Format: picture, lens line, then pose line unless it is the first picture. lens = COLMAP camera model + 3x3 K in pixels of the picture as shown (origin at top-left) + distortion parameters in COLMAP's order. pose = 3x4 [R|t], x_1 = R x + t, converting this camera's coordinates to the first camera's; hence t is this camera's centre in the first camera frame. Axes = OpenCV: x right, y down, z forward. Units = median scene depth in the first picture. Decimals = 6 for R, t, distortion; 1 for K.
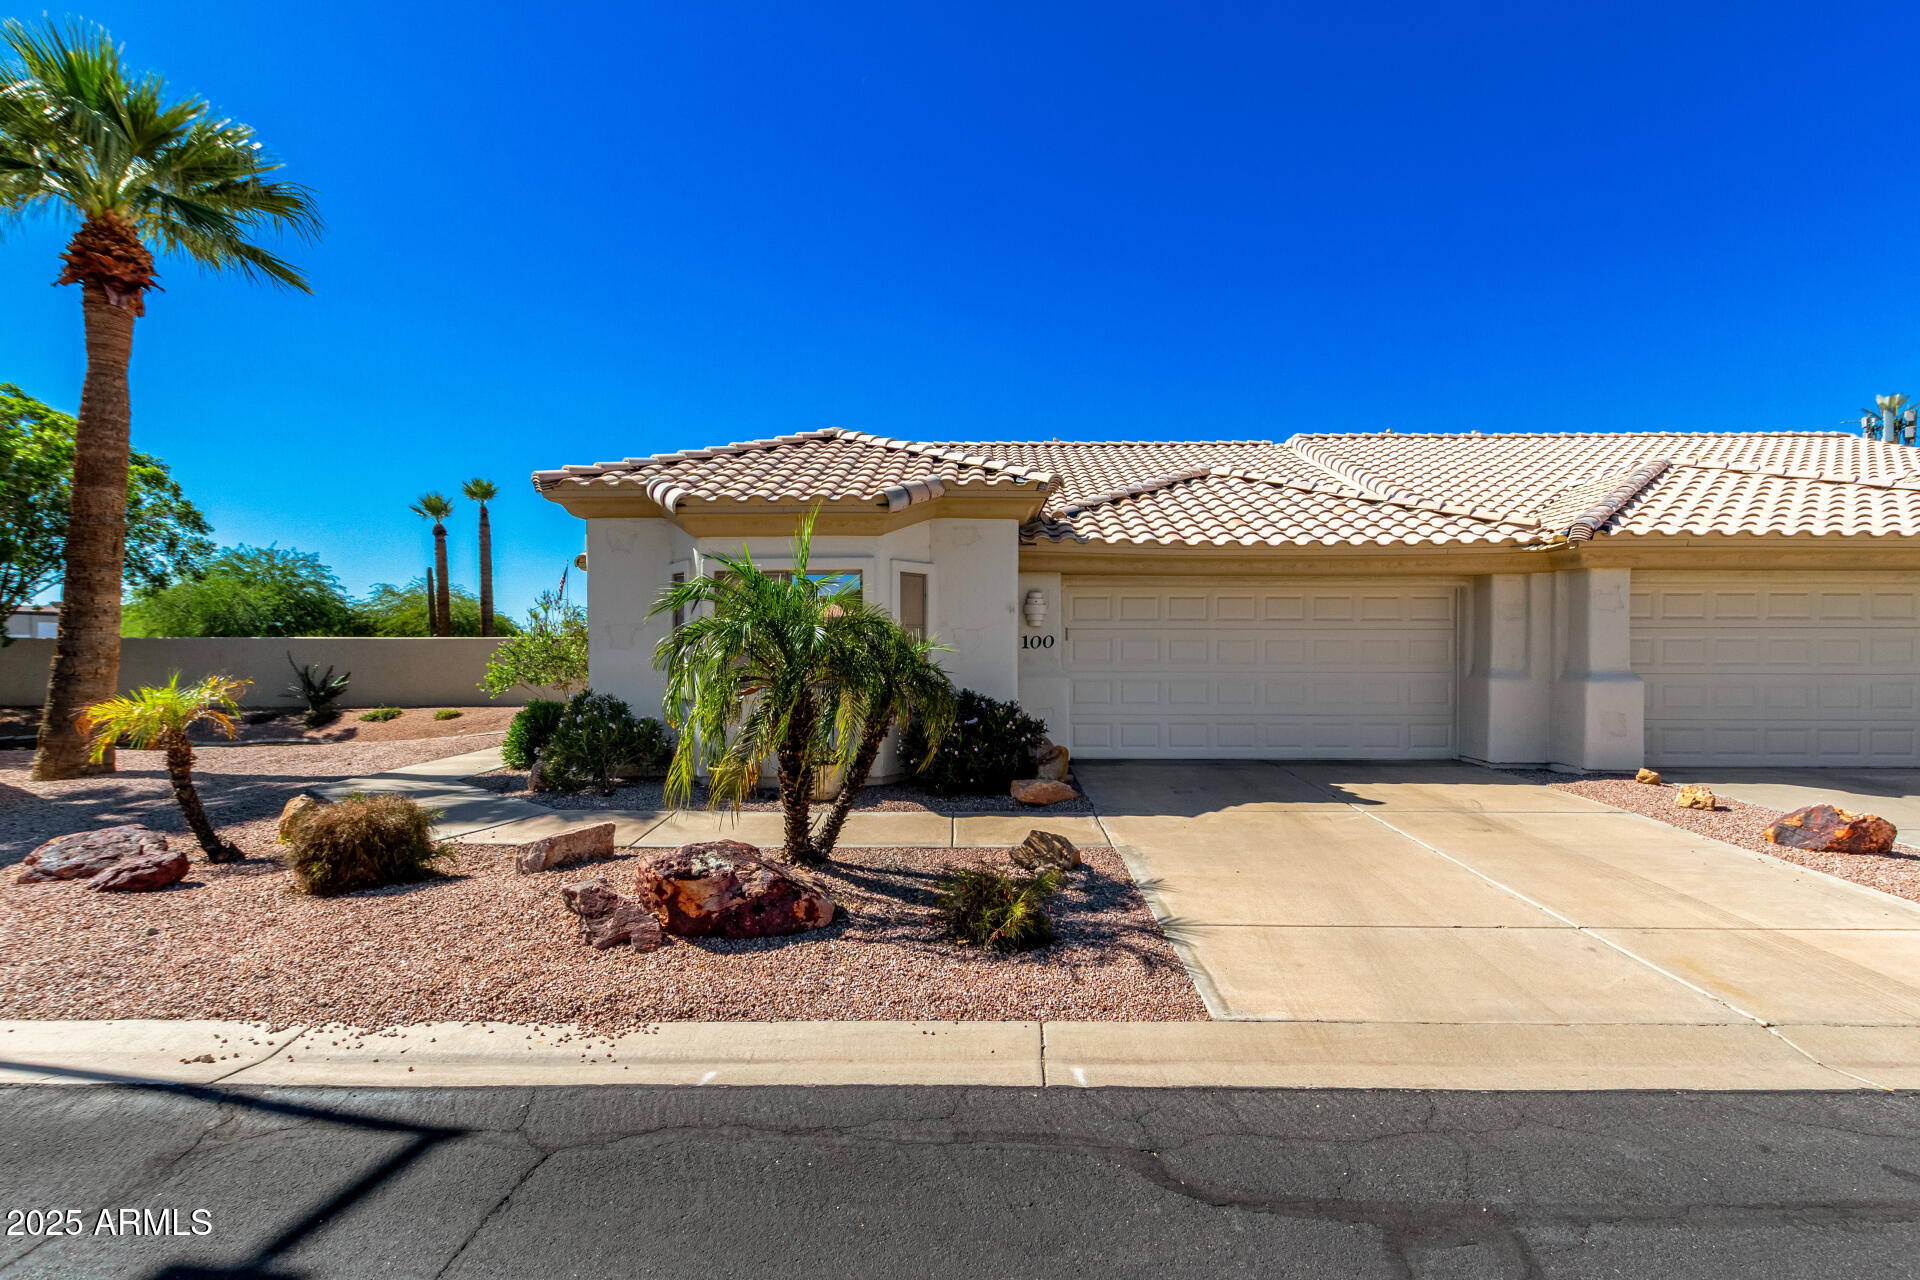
lens RADIAL K [[889.4, 0, 960.0], [0, 889.4, 640.0], [0, 0, 1]] dist [0.006903, -0.000064]
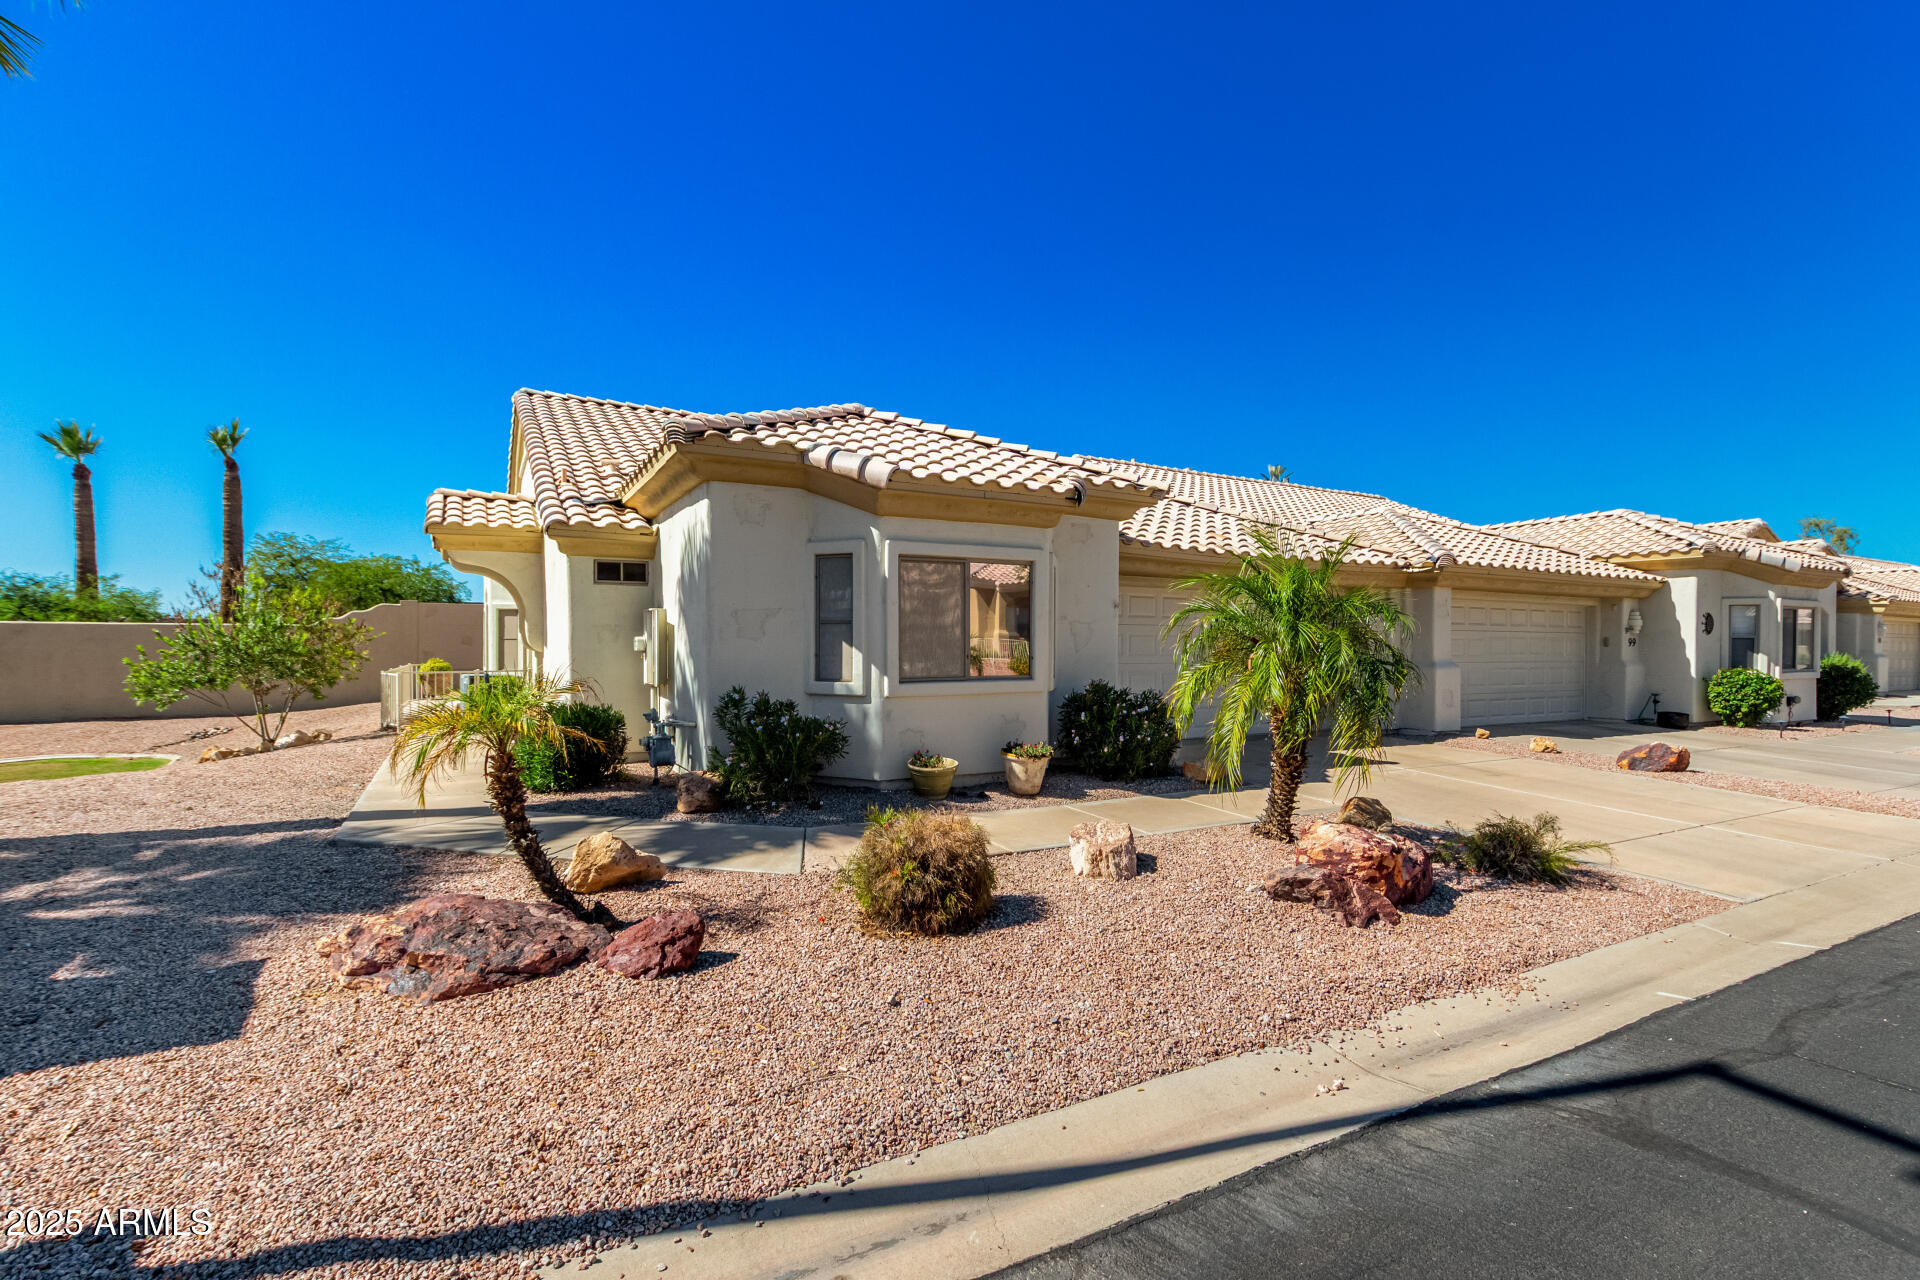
lens RADIAL K [[896.1, 0, 960.0], [0, 896.1, 640.0], [0, 0, 1]] dist [0.004099, 0.000337]
pose [[0.867290, 0.008333, 0.497734, -0.548346], [-0.011160, 0.999934, 0.002704, 0.005851], [-0.497678, -0.007900, 0.867326, 0.136176]]
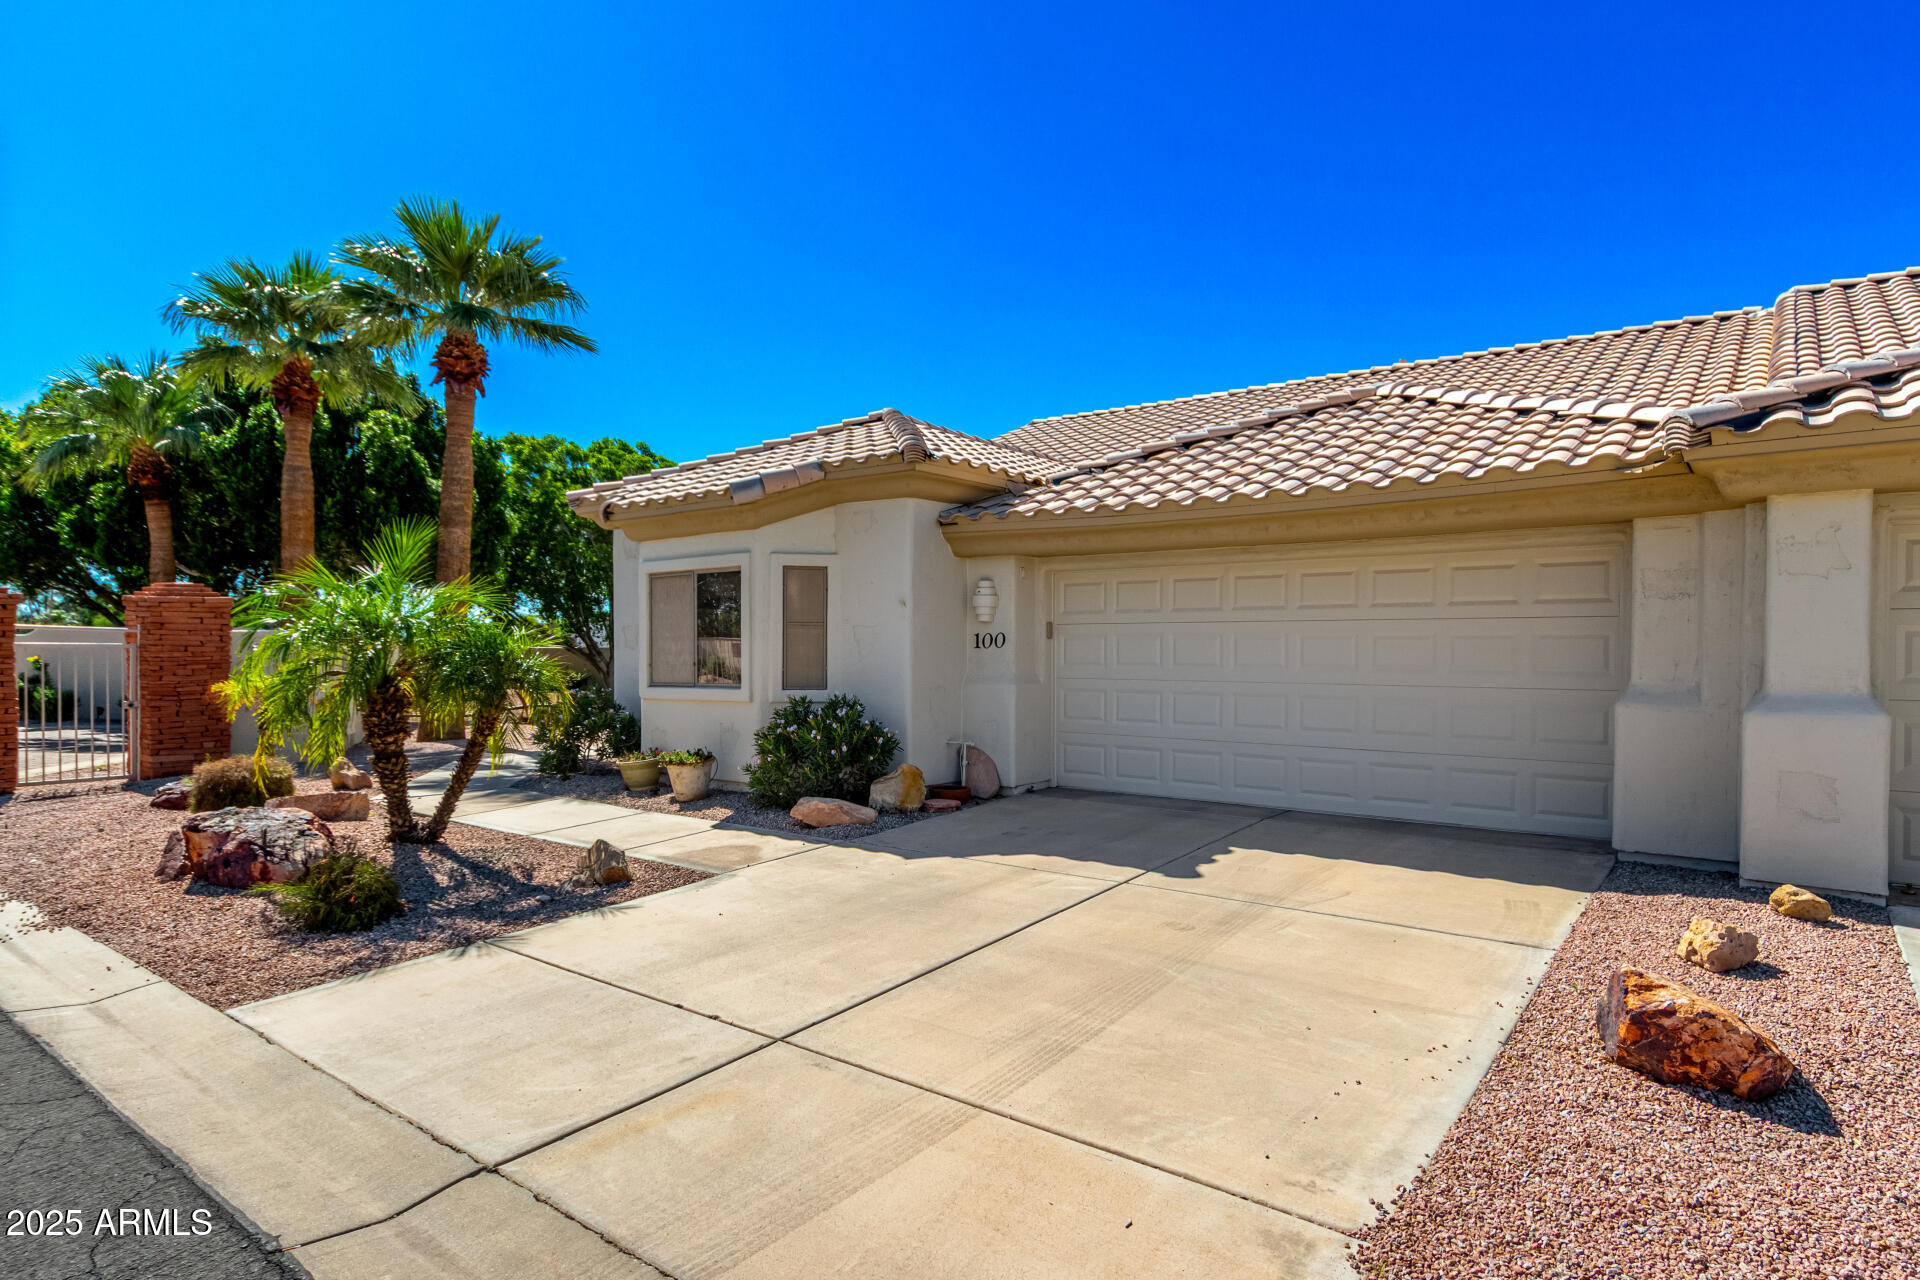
lens RADIAL K [[1027.9, 0, 960.0], [0, 1027.9, 640.0], [0, 0, 1]] dist [0.013880, 0.000402]
pose [[0.806329, -0.003125, -0.591459, 0.592971], [0.001927, 0.999995, -0.002657, 0.004050], [0.591464, 0.001003, 0.806331, 0.197233]]
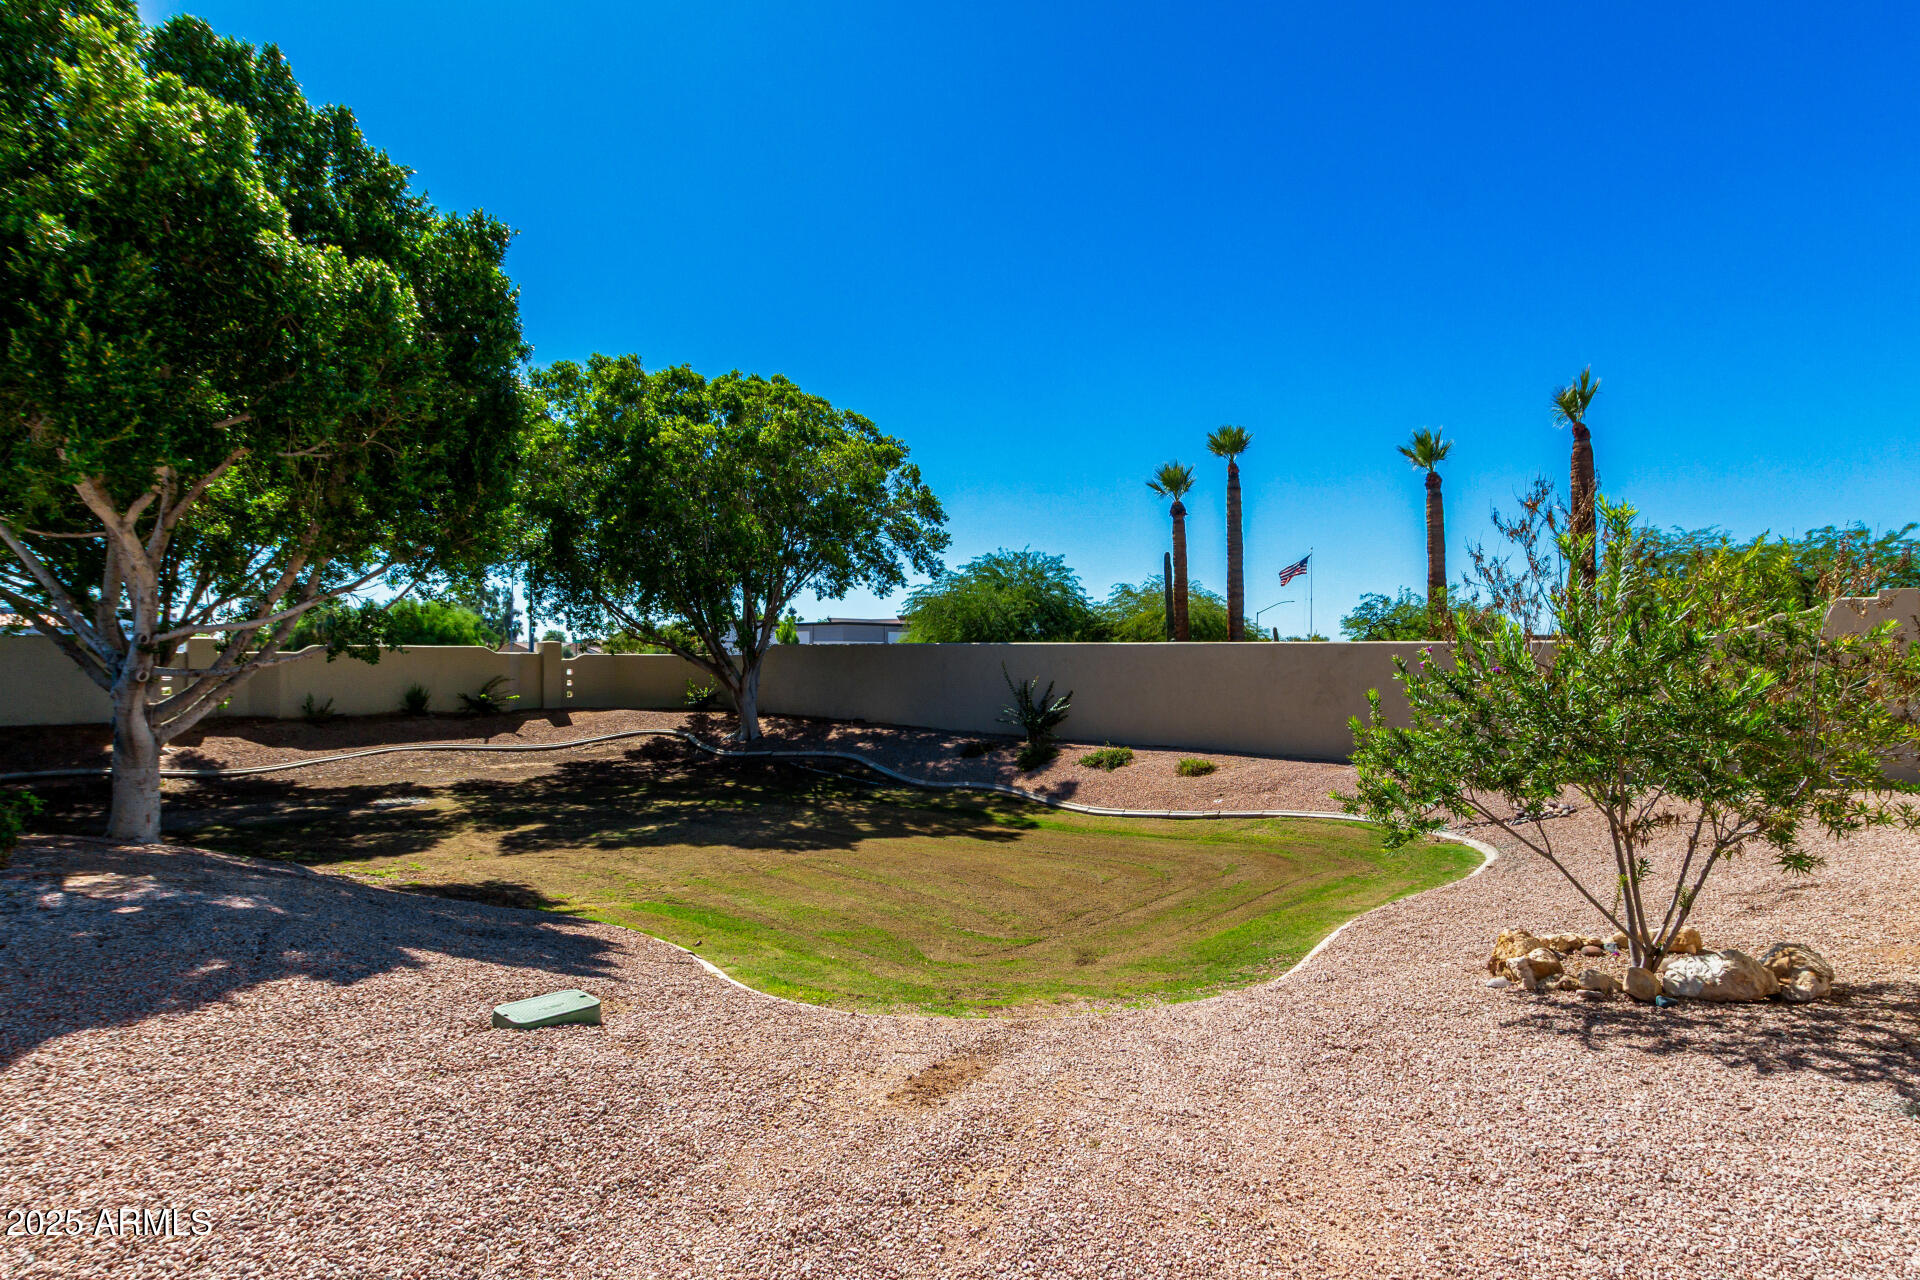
lens RADIAL K [[929.6, 0, 960.0], [0, 929.6, 666.4], [0, 0, 1]] dist [0.001729, -0.000062]
pose [[0.729503, 0.012625, -0.683861, -0.697307], [0.002778, 0.999767, 0.021420, -0.000095], [0.683972, -0.017526, 0.729298, 1.152009]]
